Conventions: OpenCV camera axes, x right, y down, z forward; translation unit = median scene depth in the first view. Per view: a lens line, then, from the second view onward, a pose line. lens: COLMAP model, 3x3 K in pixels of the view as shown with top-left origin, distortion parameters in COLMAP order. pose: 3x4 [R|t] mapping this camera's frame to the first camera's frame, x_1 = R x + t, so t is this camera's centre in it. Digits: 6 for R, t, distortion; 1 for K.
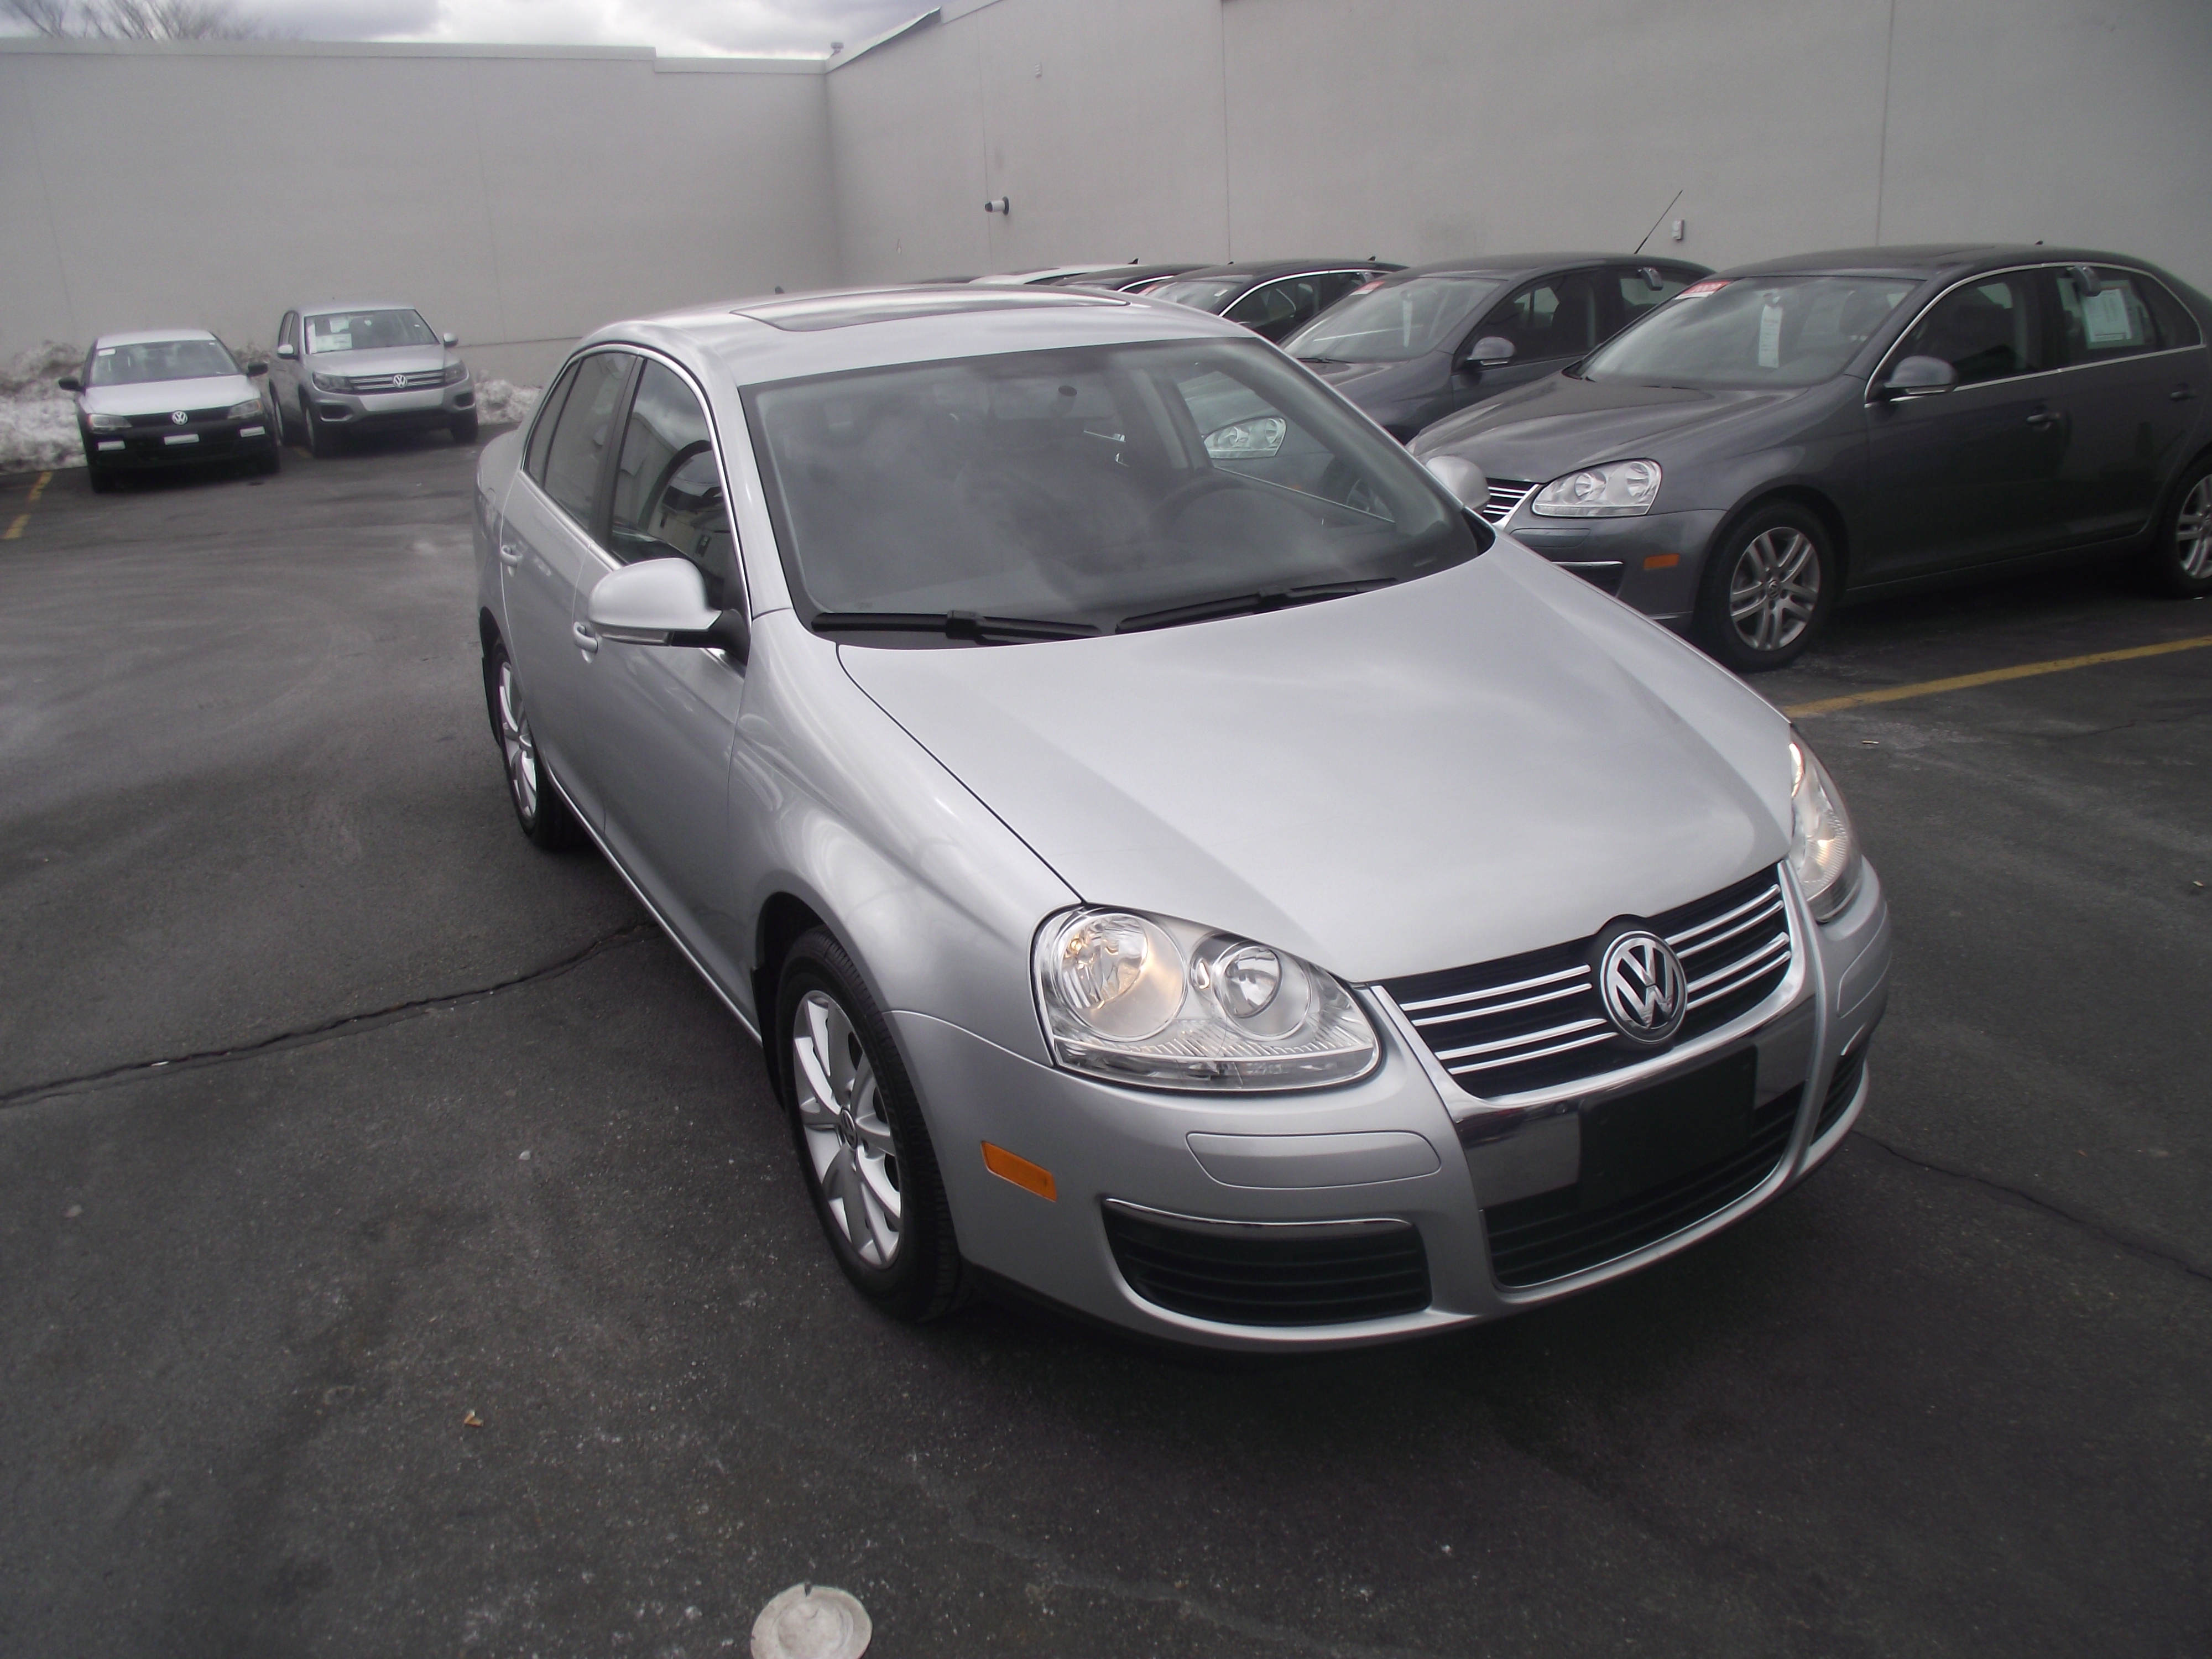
lens RADIAL K [[1761.1, 0, 1105.0], [0, 1761.1, 833.4], [0, 0, 1]] dist [-0.082135, 0.047530]
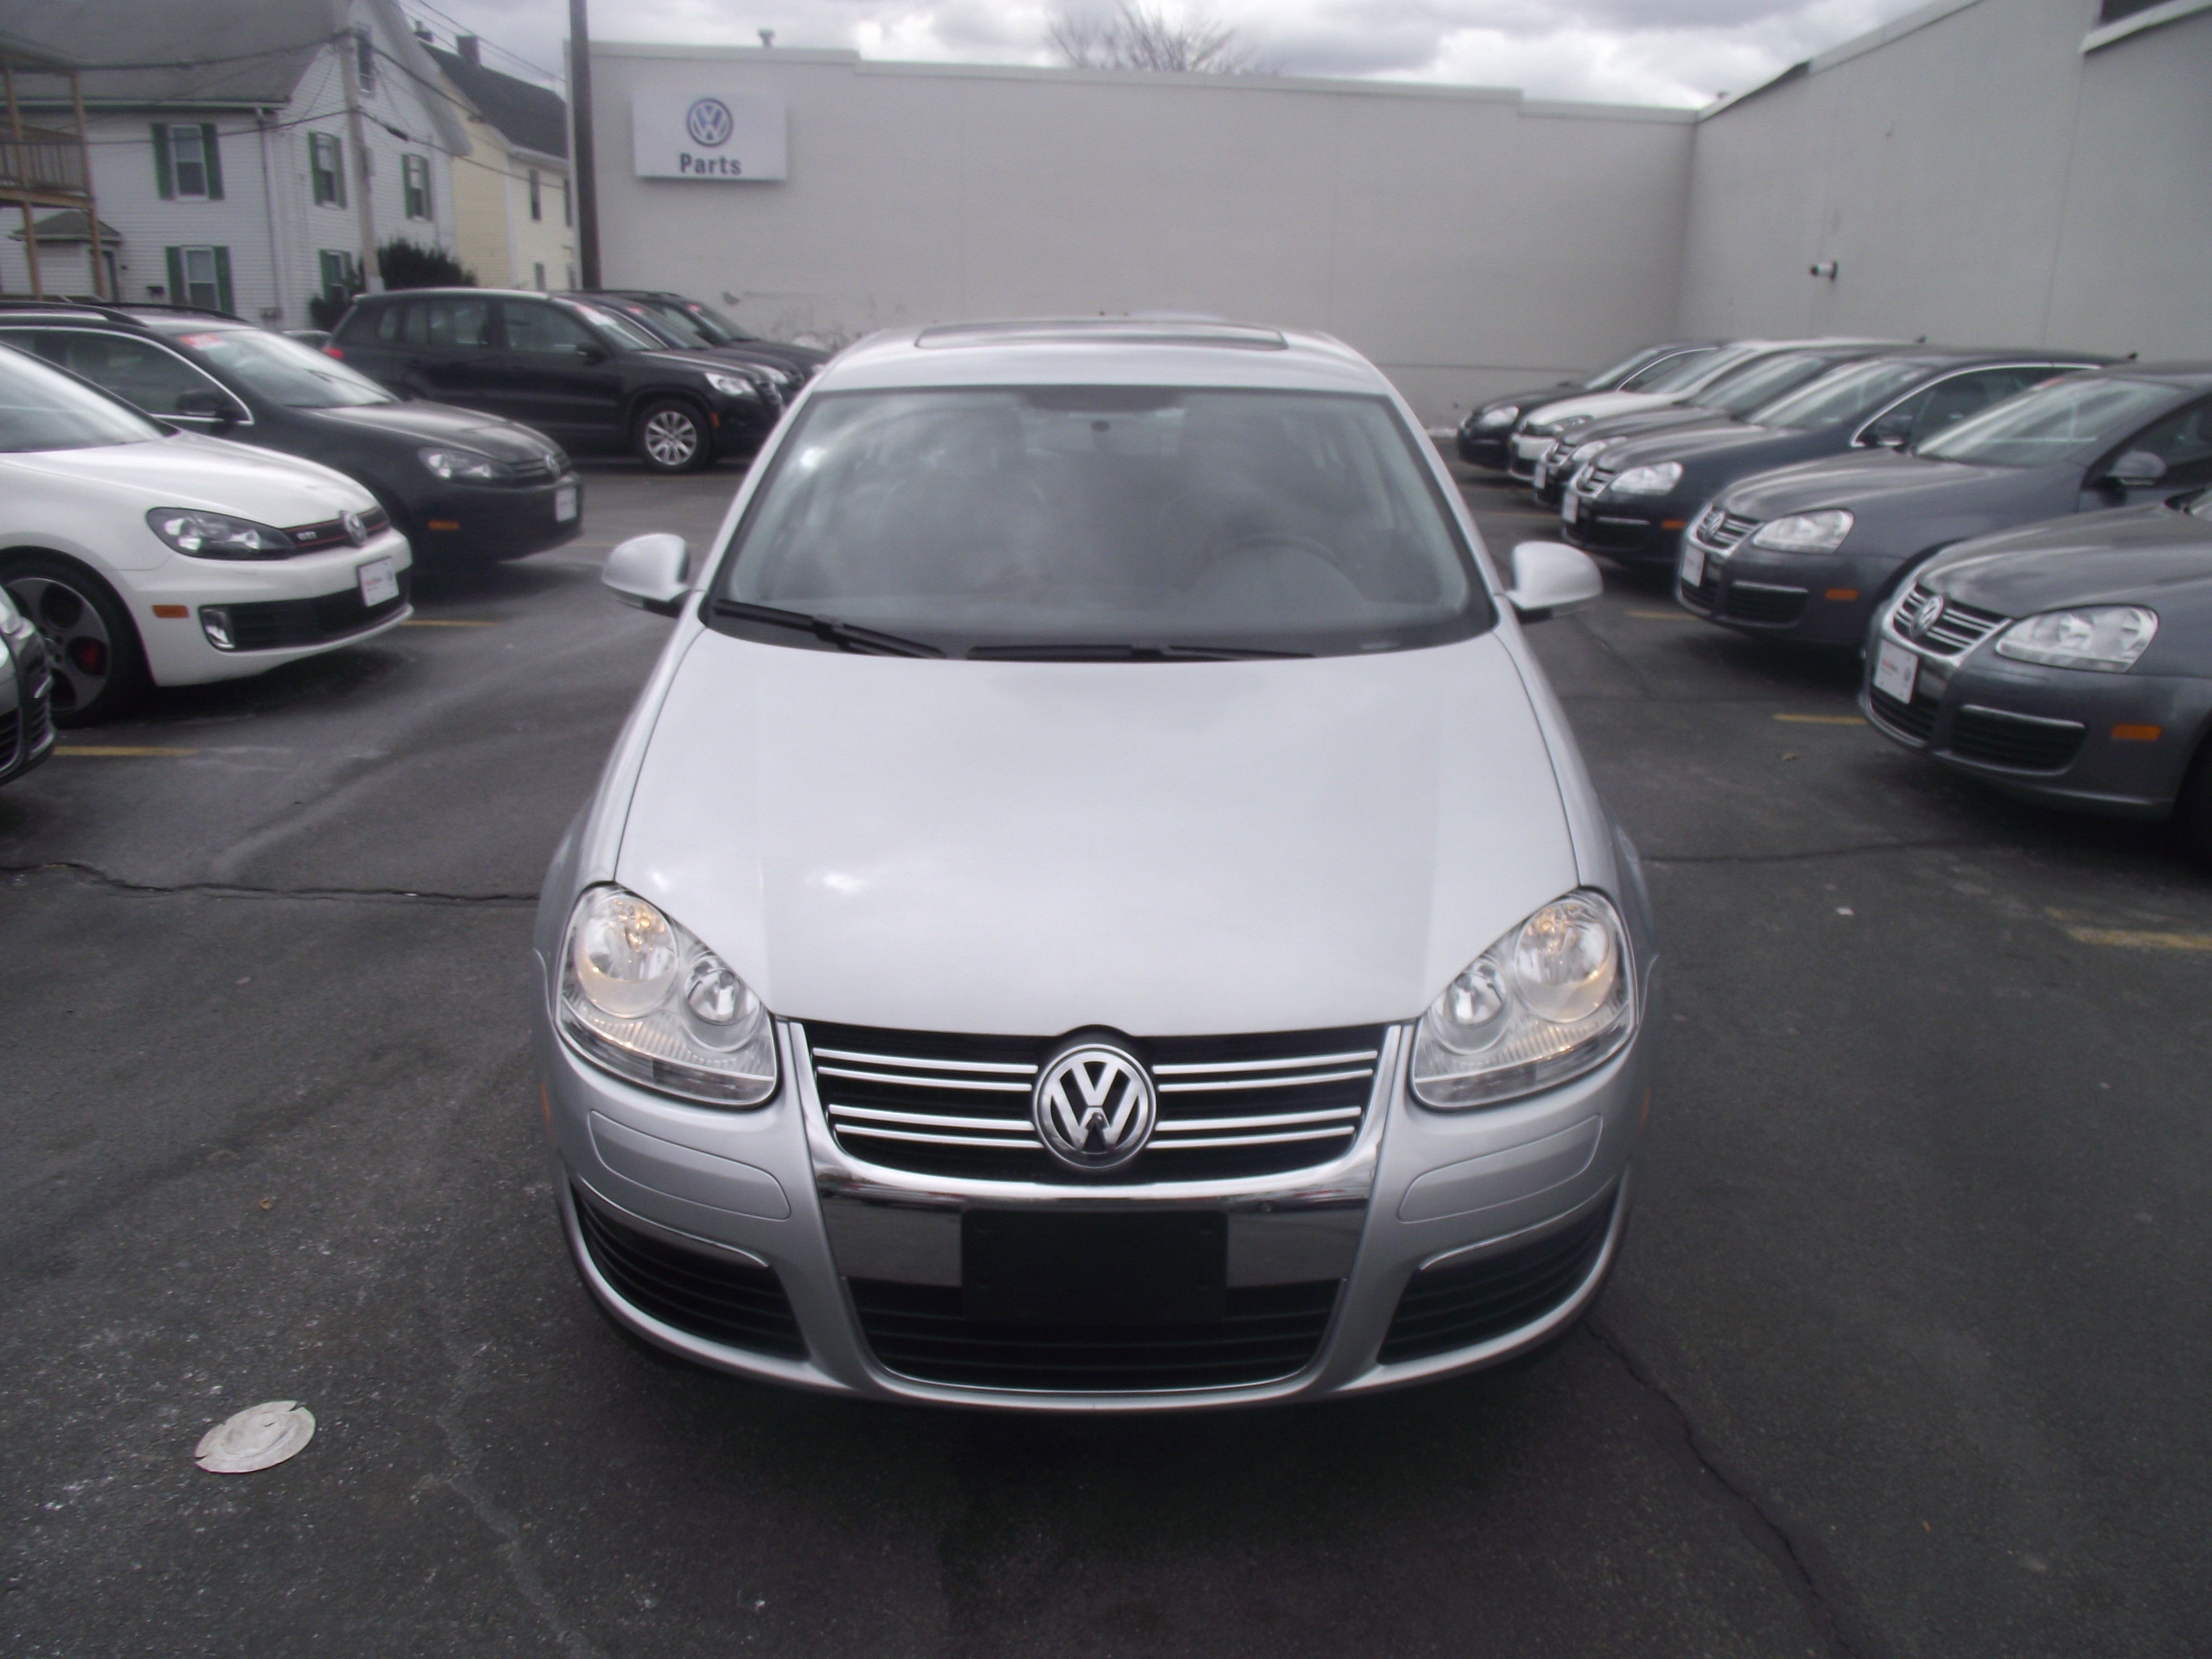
lens RADIAL K [[1761.1, 0, 1112.2], [0, 1761.1, 837.5], [0, 0, 1]] dist [-0.082135, 0.047530]
pose [[0.873184, 0.201877, -0.443616, 0.526715], [-0.210663, 0.977098, 0.029994, -0.059742], [0.439512, 0.067263, 0.895715, 0.134103]]
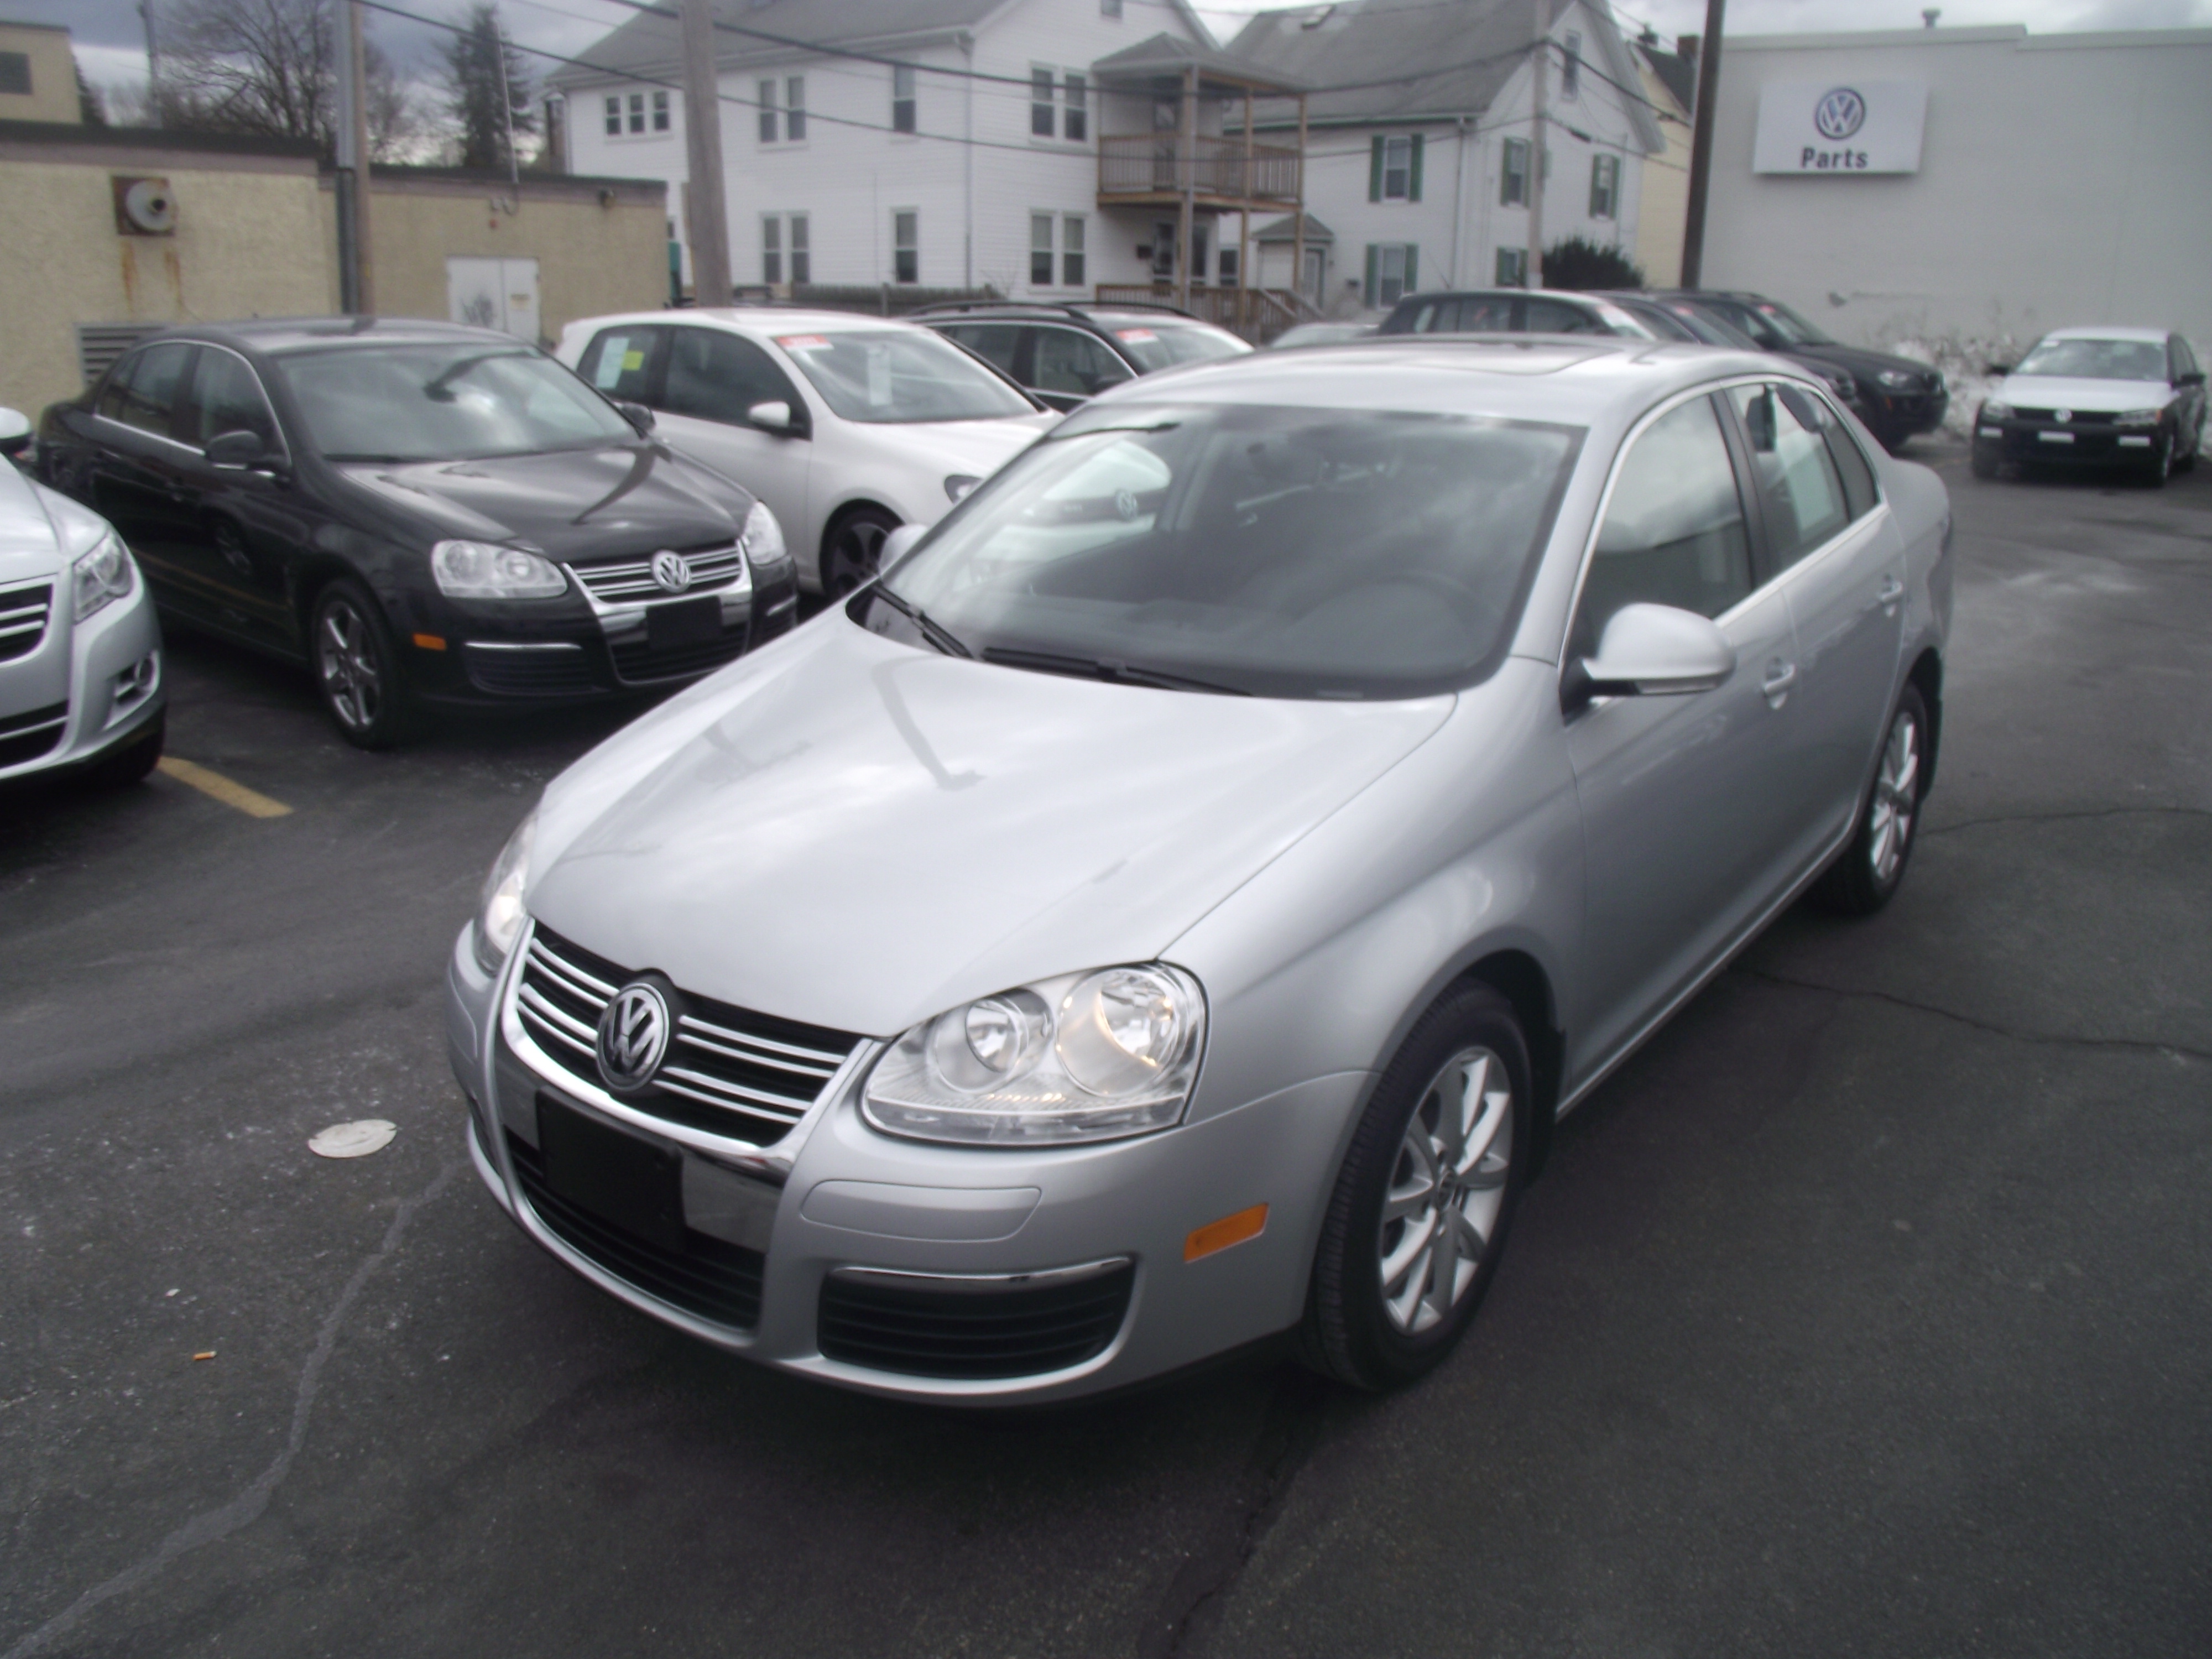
lens RADIAL K [[1761.1, 0, 1085.6], [0, 1761.1, 825.5], [0, 0, 1]] dist [-0.082135, 0.047530]
pose [[0.368943, 0.321953, -0.871910, 0.976073], [-0.315761, 0.925713, 0.208208, -0.254147], [0.874172, 0.198499, 0.443196, 0.567910]]
